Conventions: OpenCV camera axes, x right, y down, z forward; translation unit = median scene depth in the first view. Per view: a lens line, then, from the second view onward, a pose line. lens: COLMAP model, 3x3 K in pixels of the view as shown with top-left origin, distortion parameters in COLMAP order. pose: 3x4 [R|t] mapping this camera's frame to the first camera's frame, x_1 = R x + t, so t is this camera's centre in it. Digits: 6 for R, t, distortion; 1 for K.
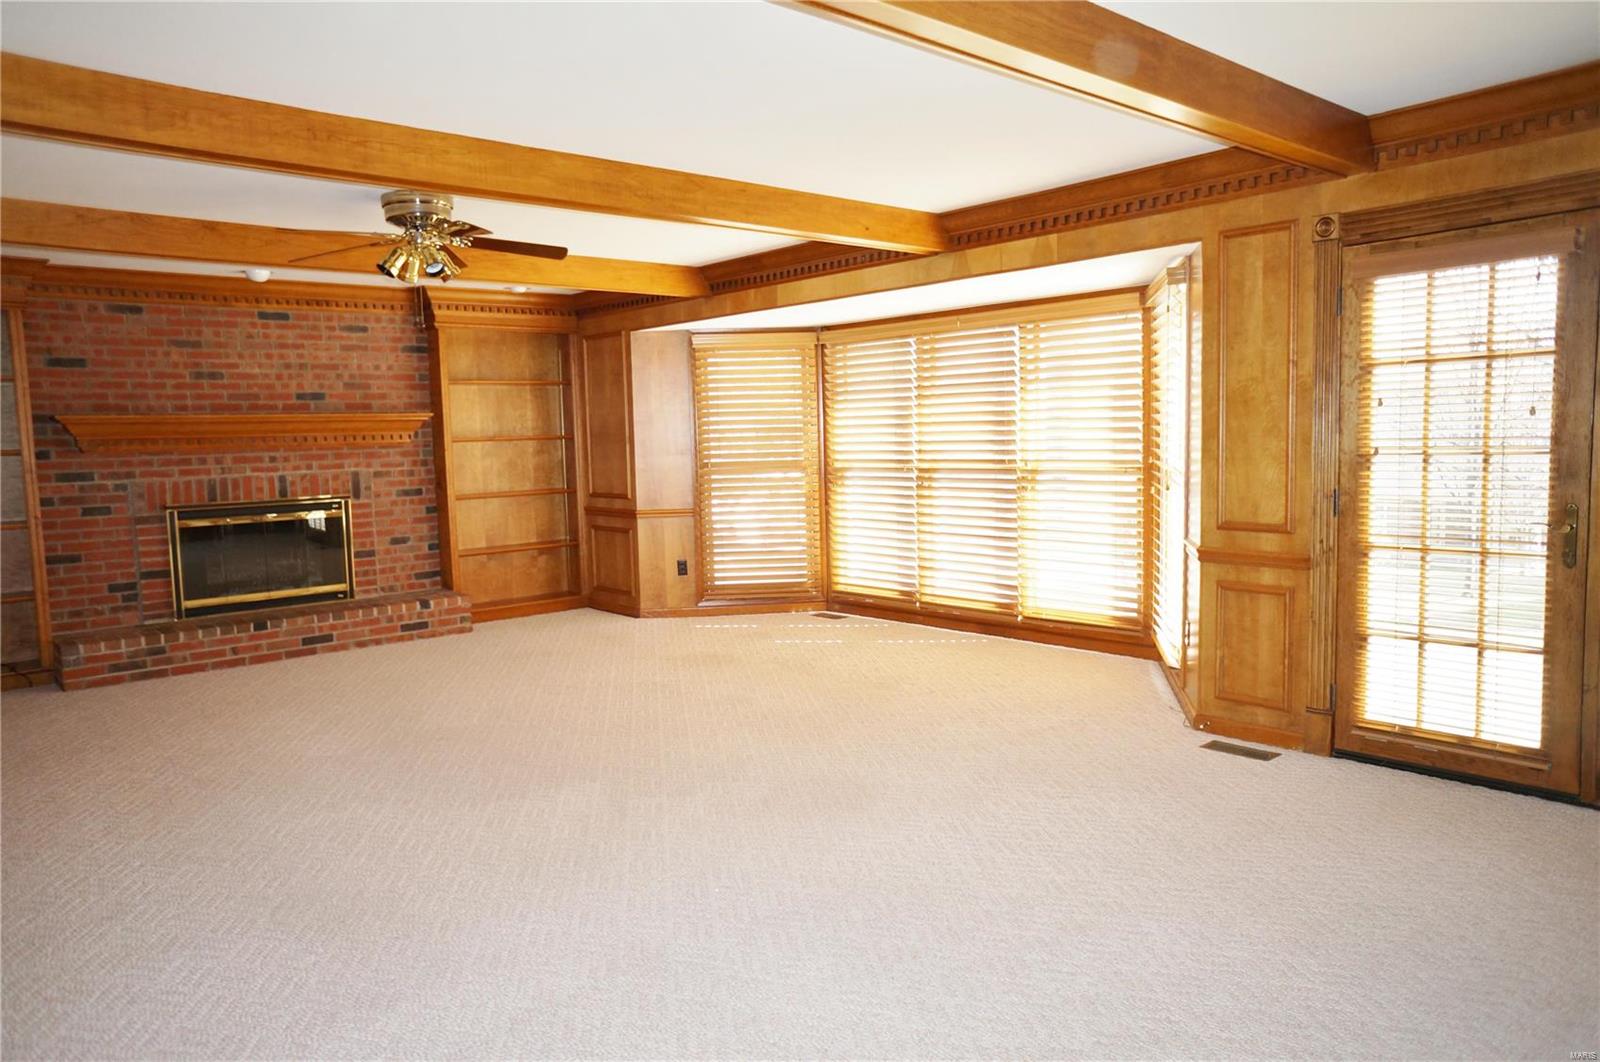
lens RADIAL K [[1092.0, 0, 789.8], [0, 1092.0, 529.2], [0, 0, 1]] dist [-0.063981, 0.097264]
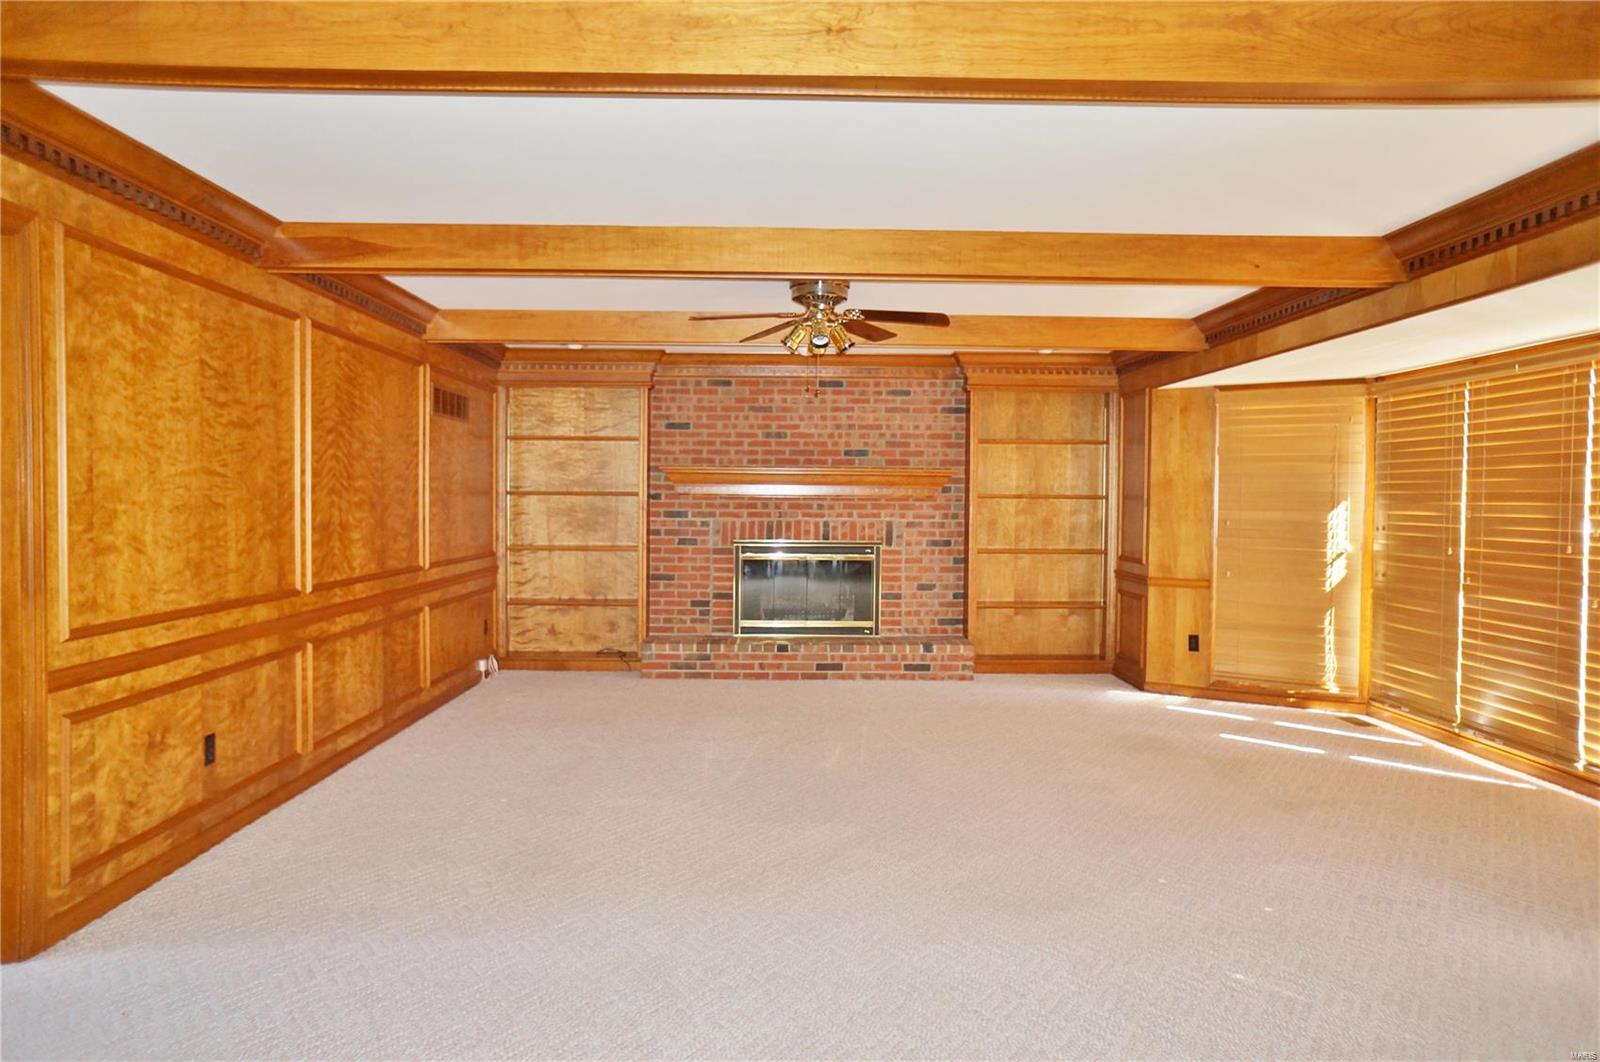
lens RADIAL K [[1092.0, 0, 790.9], [0, 1092.0, 532.9], [0, 0, 1]] dist [-0.063981, 0.097264]
pose [[0.760937, 0.055062, -0.646486, 0.274250], [-0.086146, 0.996145, -0.016555, -0.015740], [0.643082, 0.068289, 0.762747, 0.096430]]
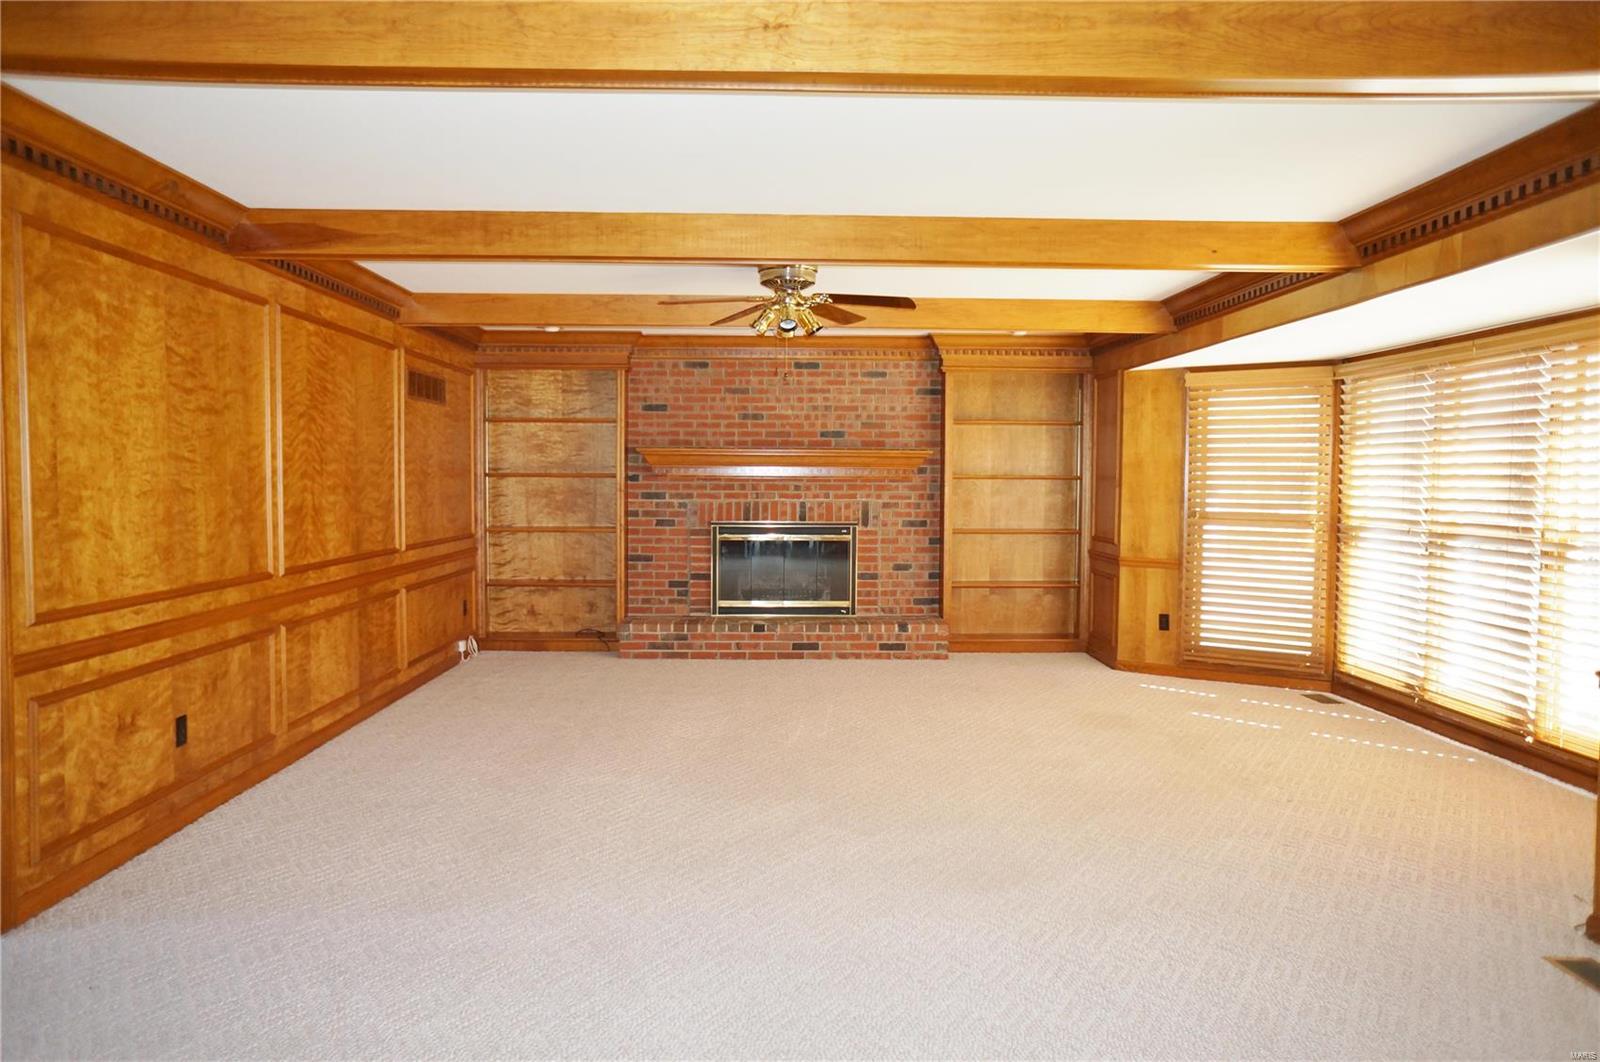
lens RADIAL K [[1092.0, 0, 791.0], [0, 1092.0, 533.7], [0, 0, 1]] dist [-0.063981, 0.097264]
pose [[0.765882, 0.066023, -0.639582, 0.294004], [-0.083487, 0.996505, 0.002894, -0.019603], [0.637538, 0.051180, 0.768717, 0.099656]]
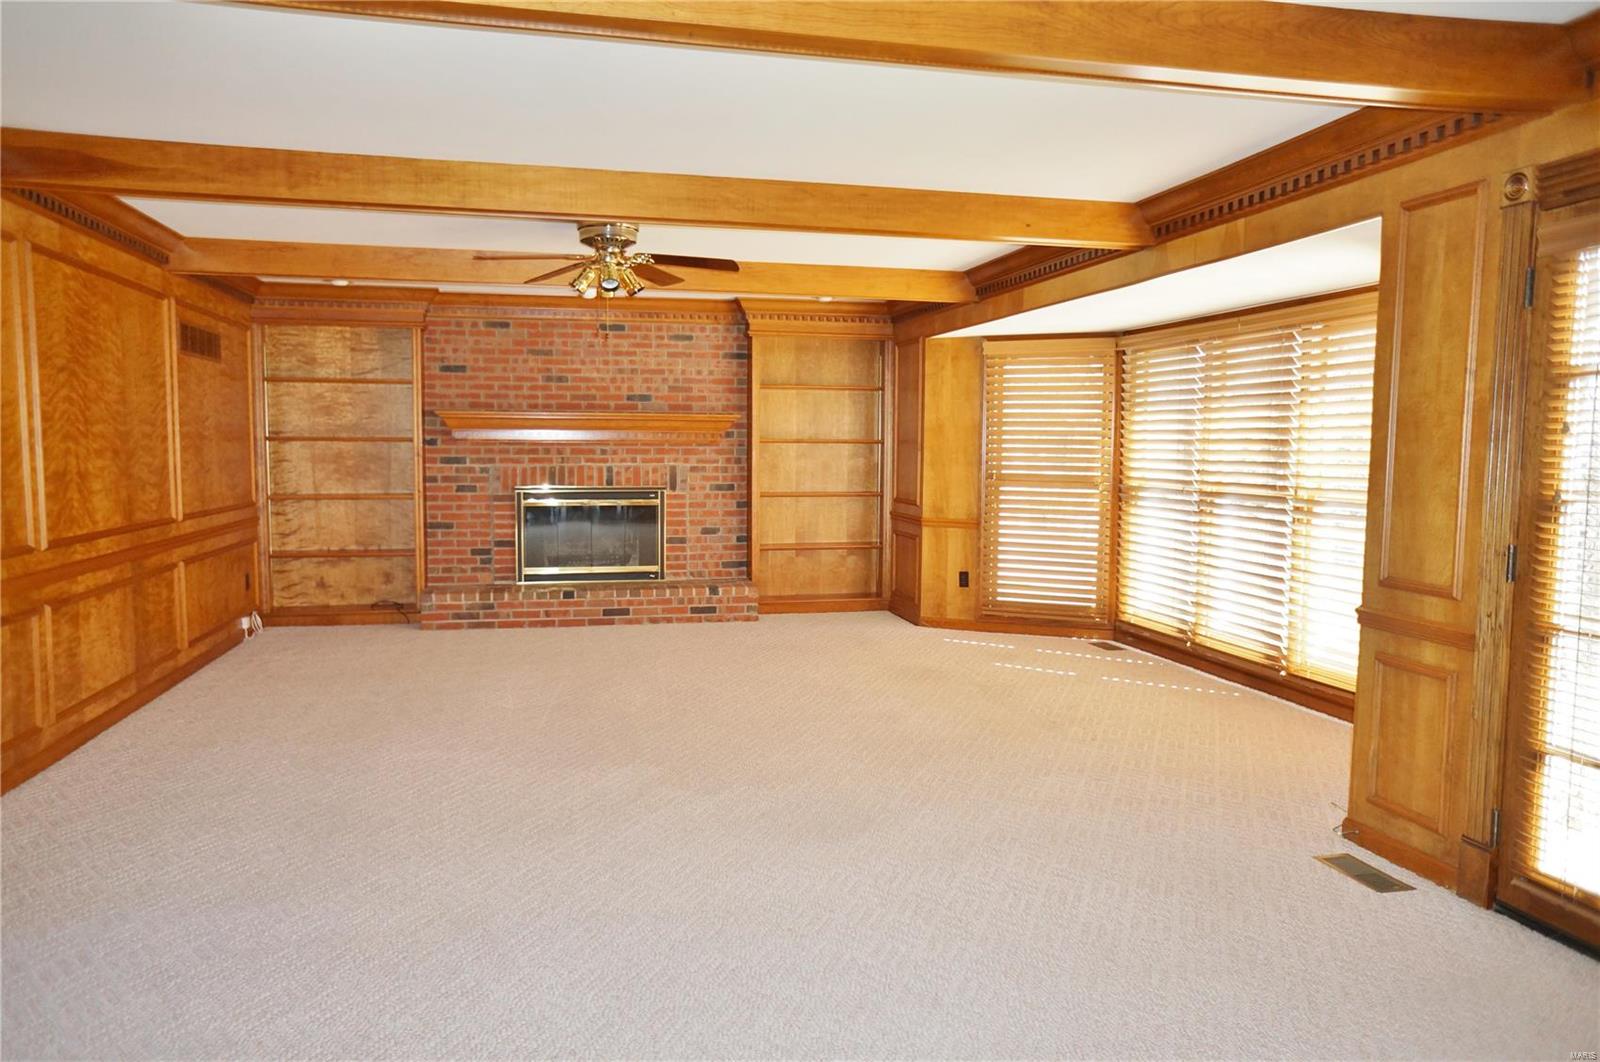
lens RADIAL K [[1092.0, 0, 790.7], [0, 1092.0, 533.1], [0, 0, 1]] dist [-0.063981, 0.097264]
pose [[0.879521, 0.072435, -0.470315, 0.266163], [-0.072842, 0.997192, 0.017363, -0.014309], [0.470252, 0.018988, 0.882328, 0.078651]]
